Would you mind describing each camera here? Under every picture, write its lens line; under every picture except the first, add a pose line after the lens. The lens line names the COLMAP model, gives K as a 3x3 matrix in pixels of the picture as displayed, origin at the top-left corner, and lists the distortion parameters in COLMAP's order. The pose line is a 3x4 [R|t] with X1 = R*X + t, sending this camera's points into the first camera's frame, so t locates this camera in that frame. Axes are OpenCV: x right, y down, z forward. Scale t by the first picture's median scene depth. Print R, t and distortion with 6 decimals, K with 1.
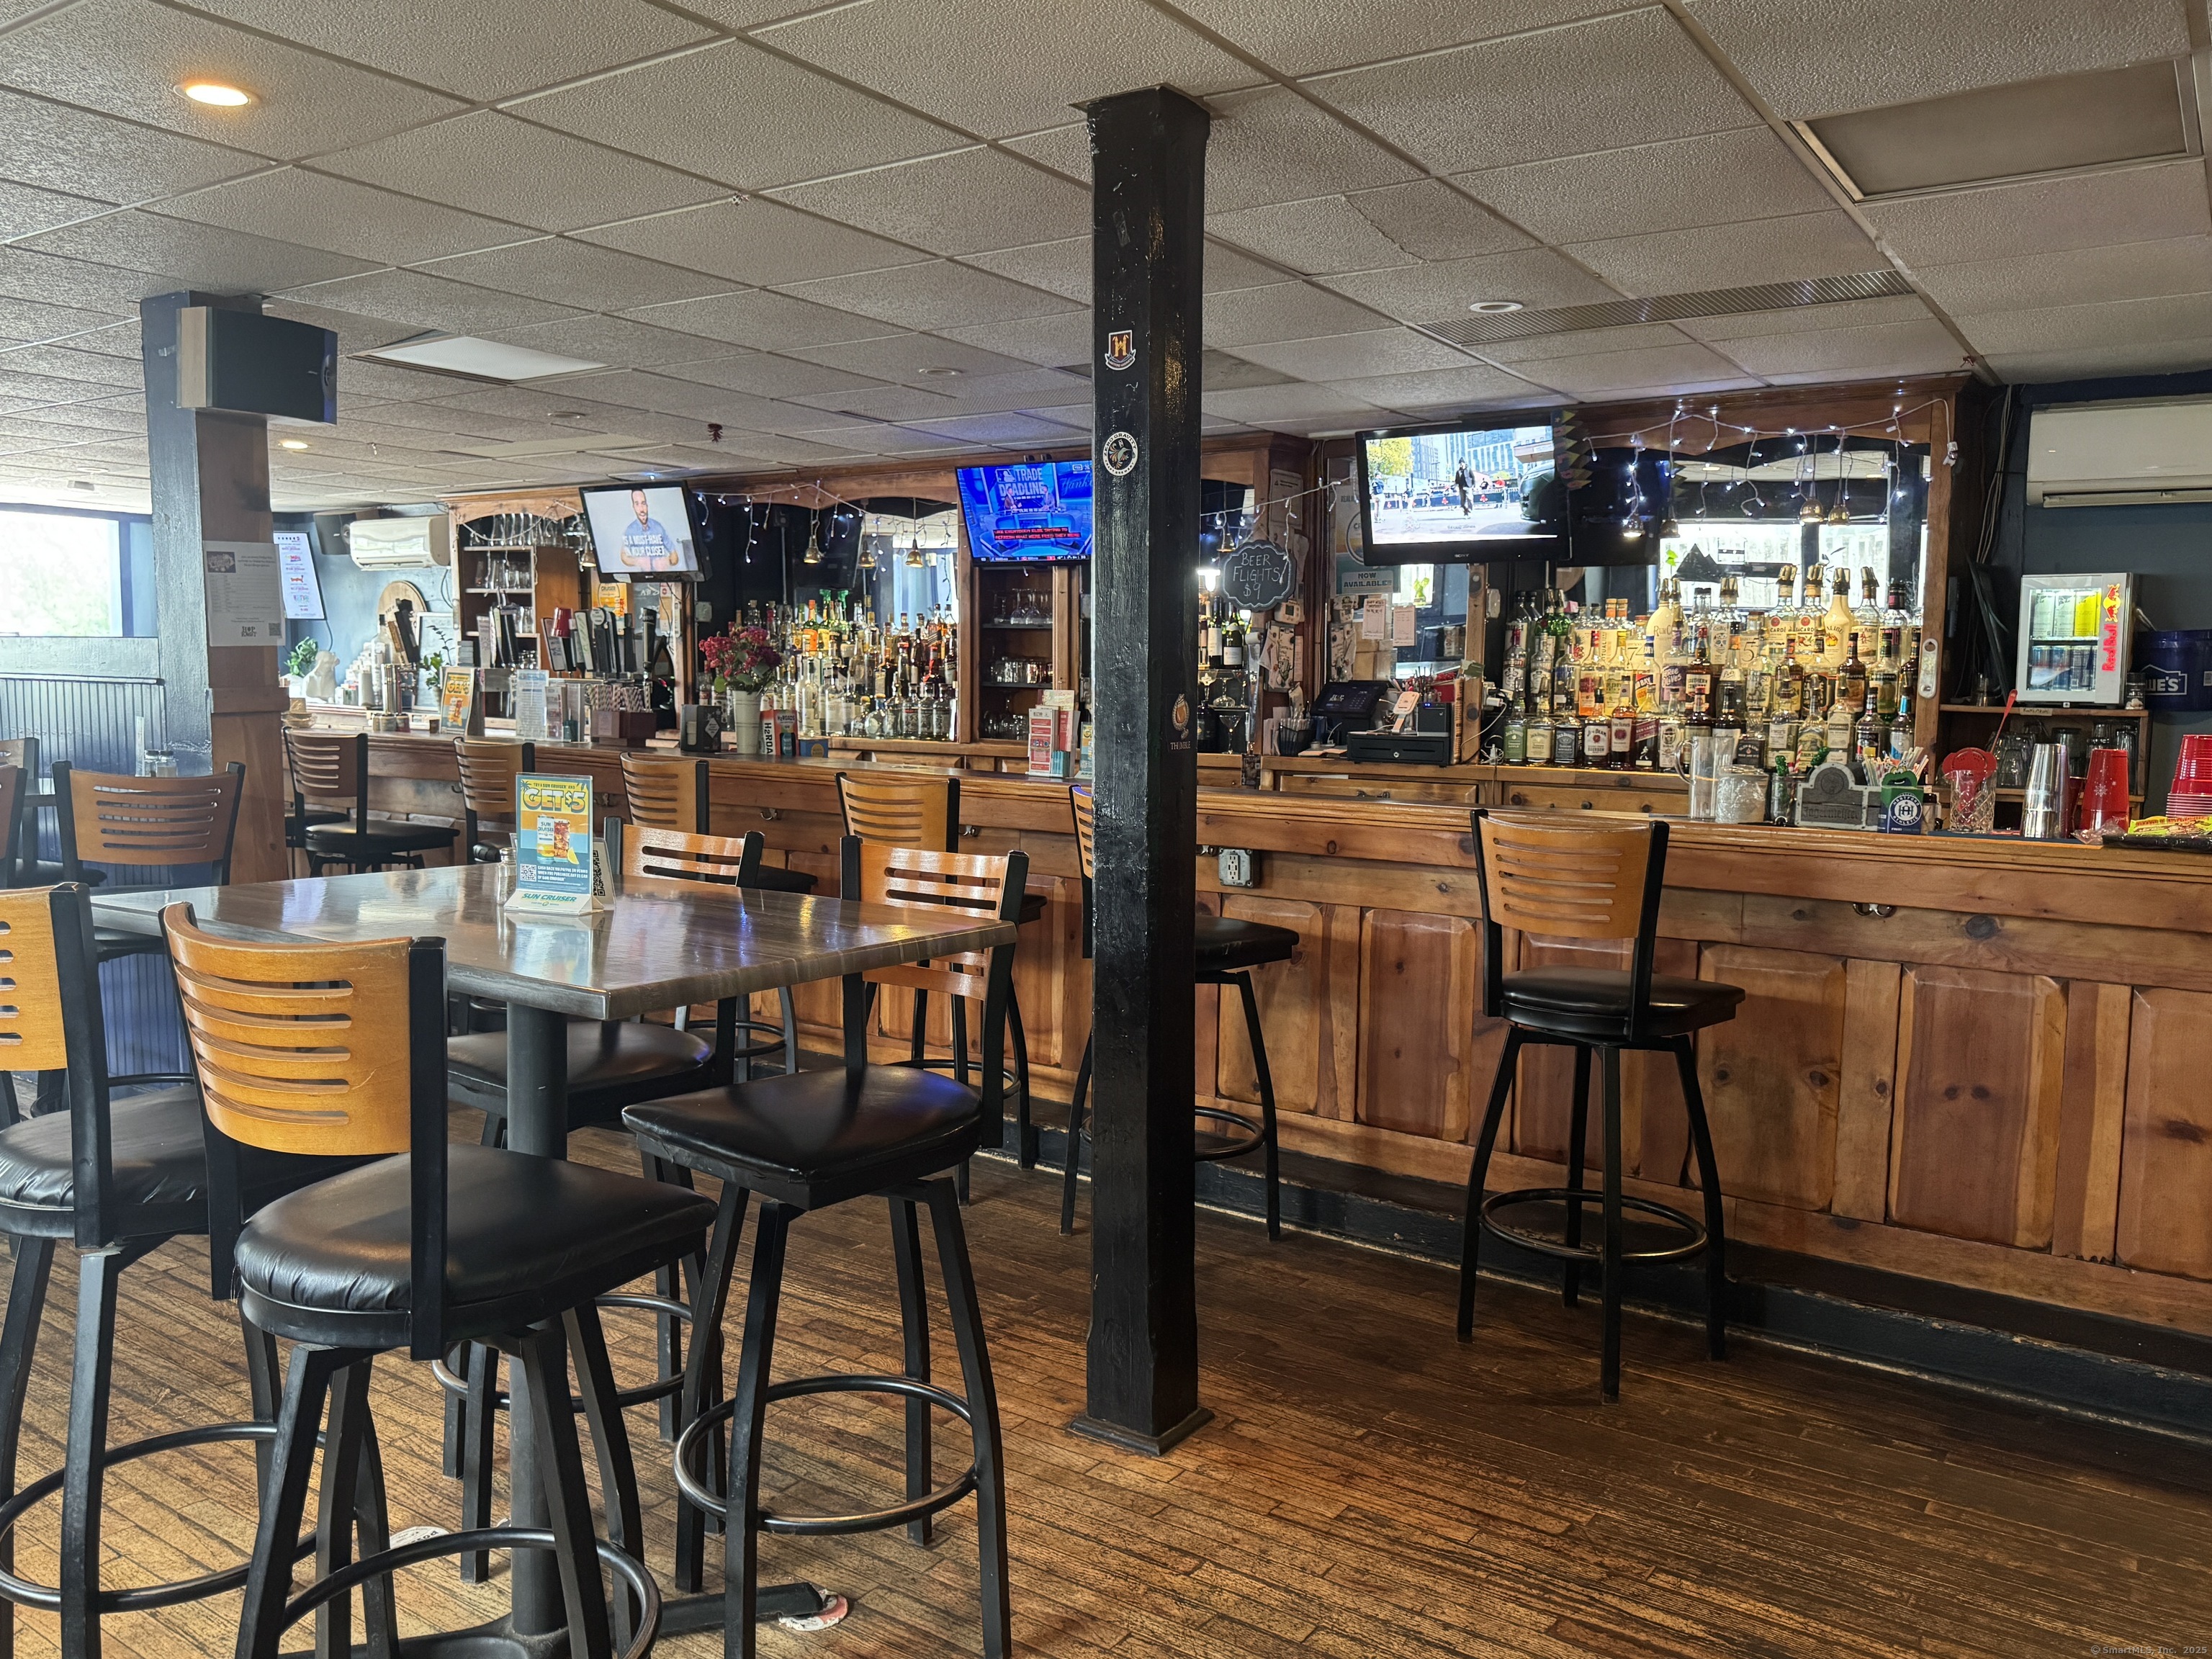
lens RADIAL K [[1658.0, 0, 1121.0], [0, 1658.0, 835.0], [0, 0, 1]] dist [0.067163, -0.101663]
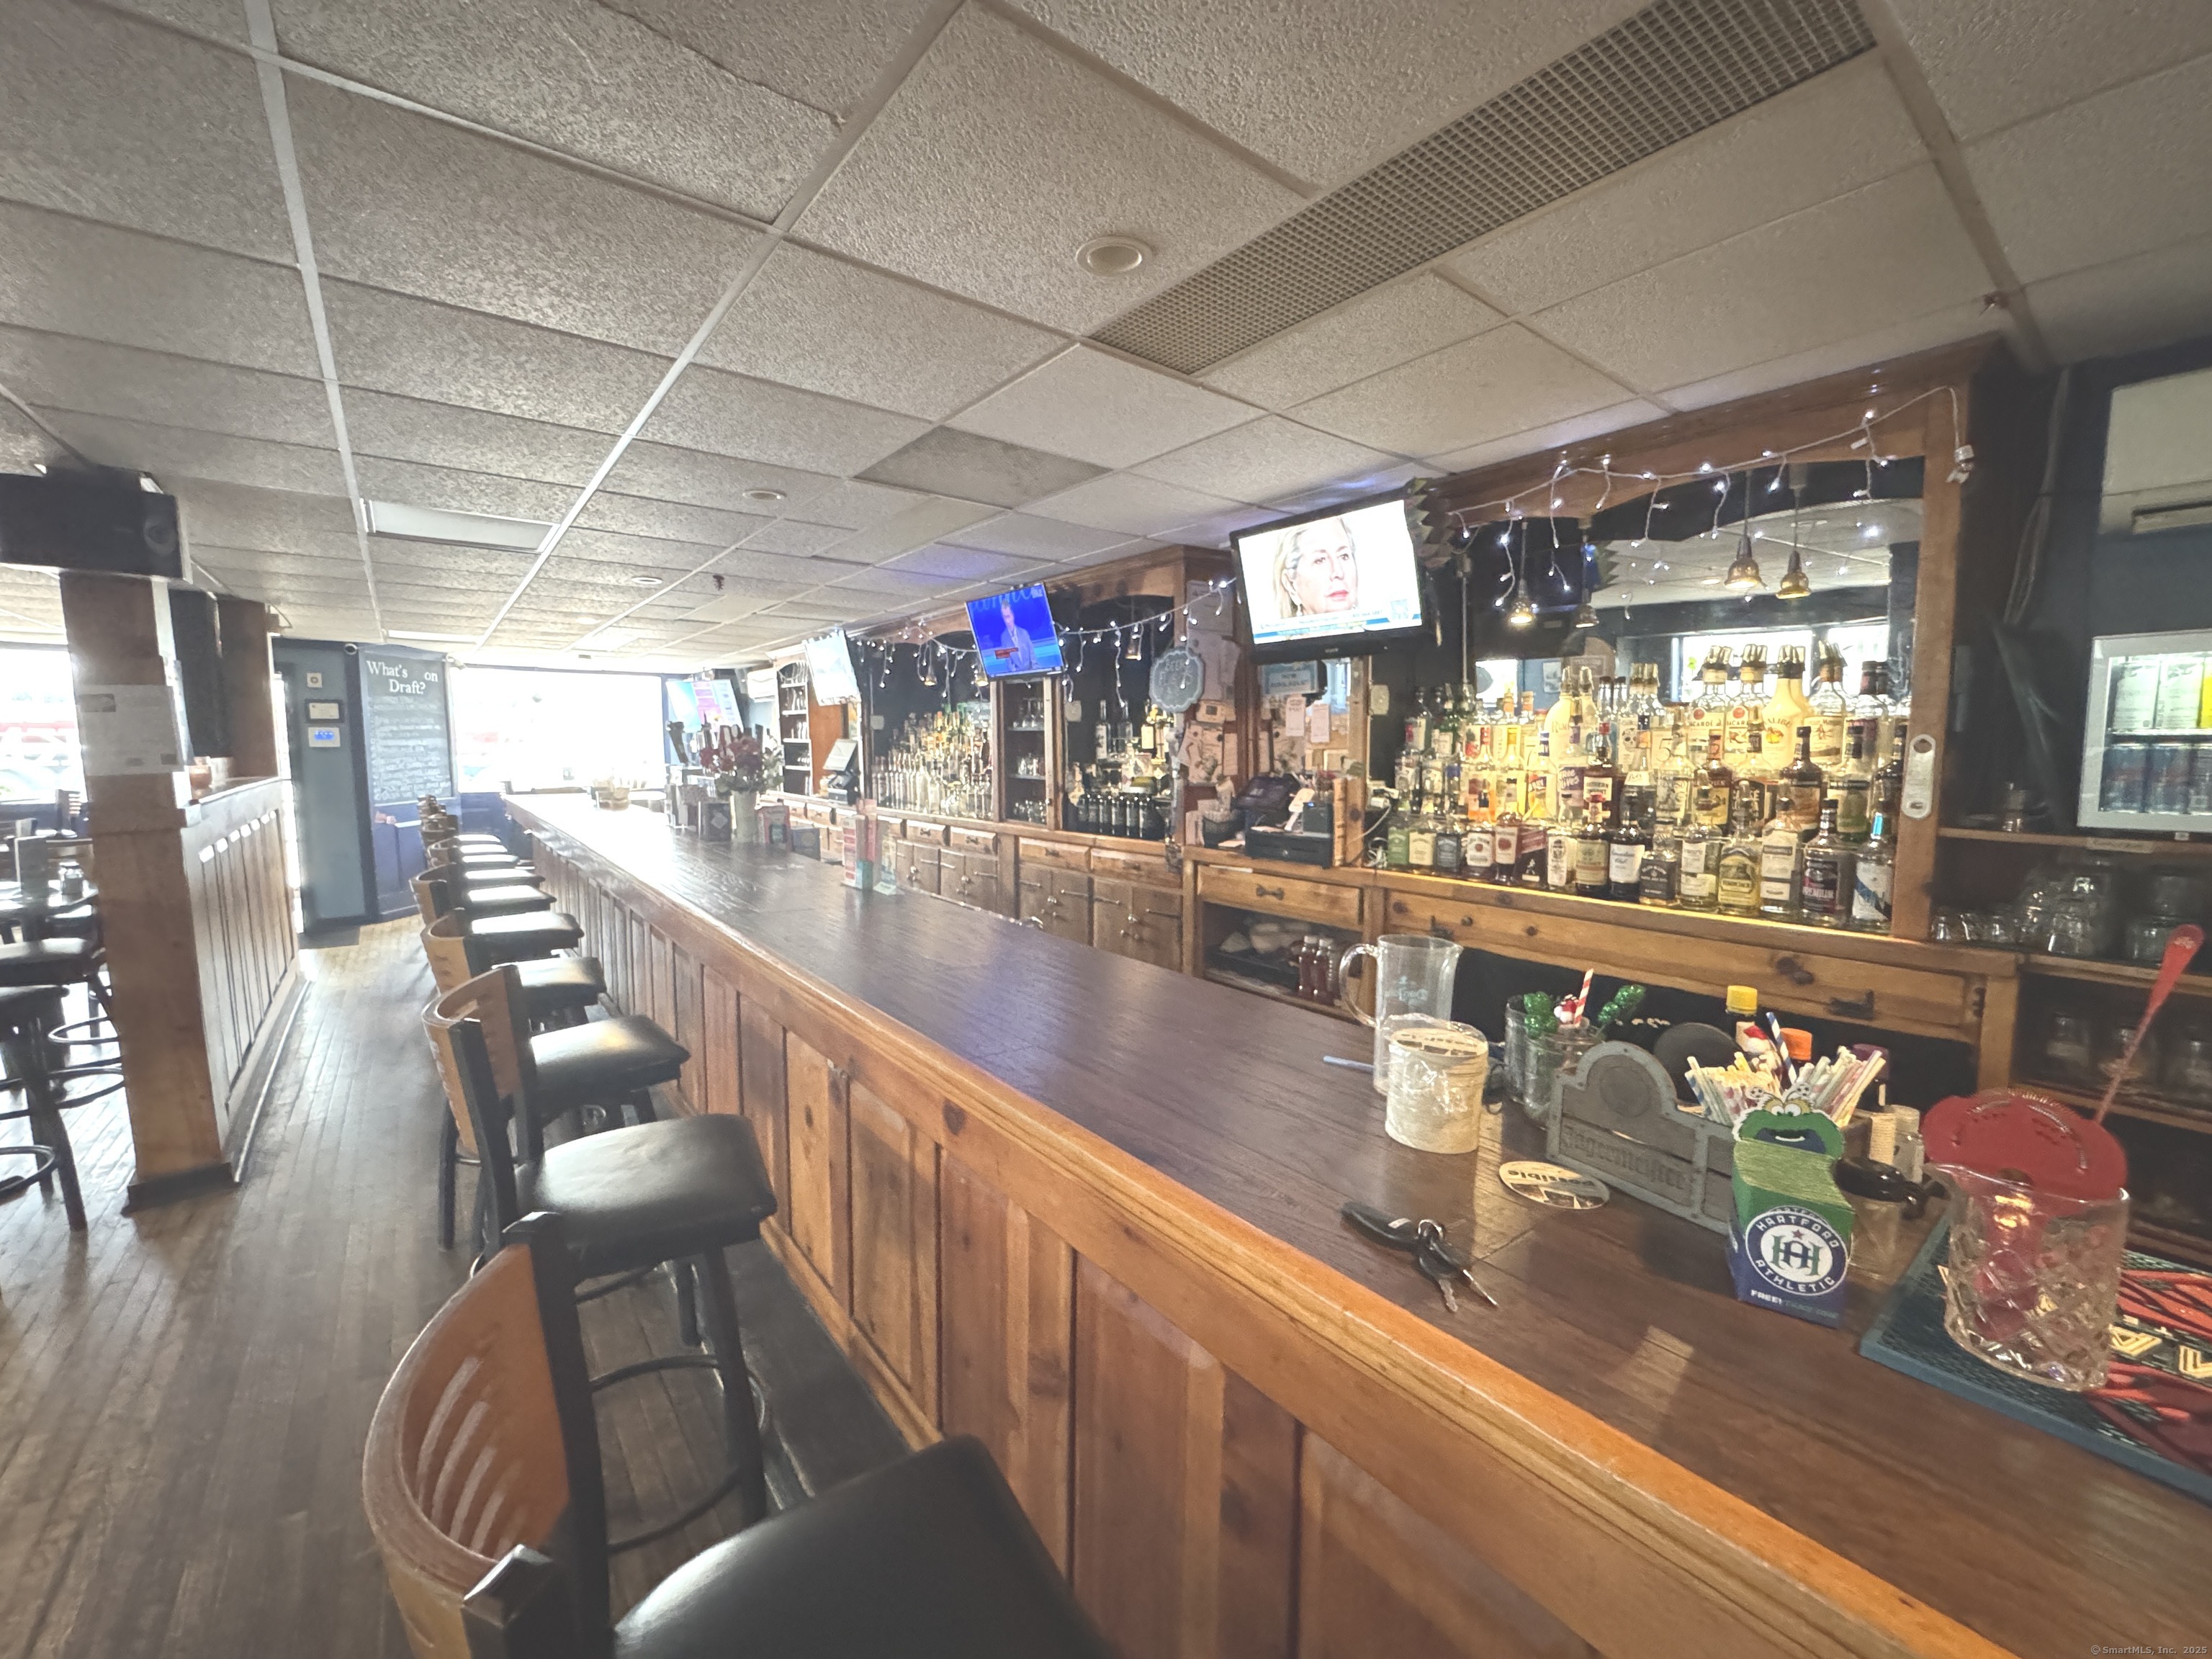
lens RADIAL K [[892.5, 0, 1109.2], [0, 892.5, 825.8], [0, 0, 1]] dist [-0.005655, 0.001445]
pose [[0.954056, 0.010616, -0.299441, 0.248934], [-0.012377, 0.999915, -0.003985, -0.067710], [0.299373, 0.007508, 0.954107, 0.500479]]
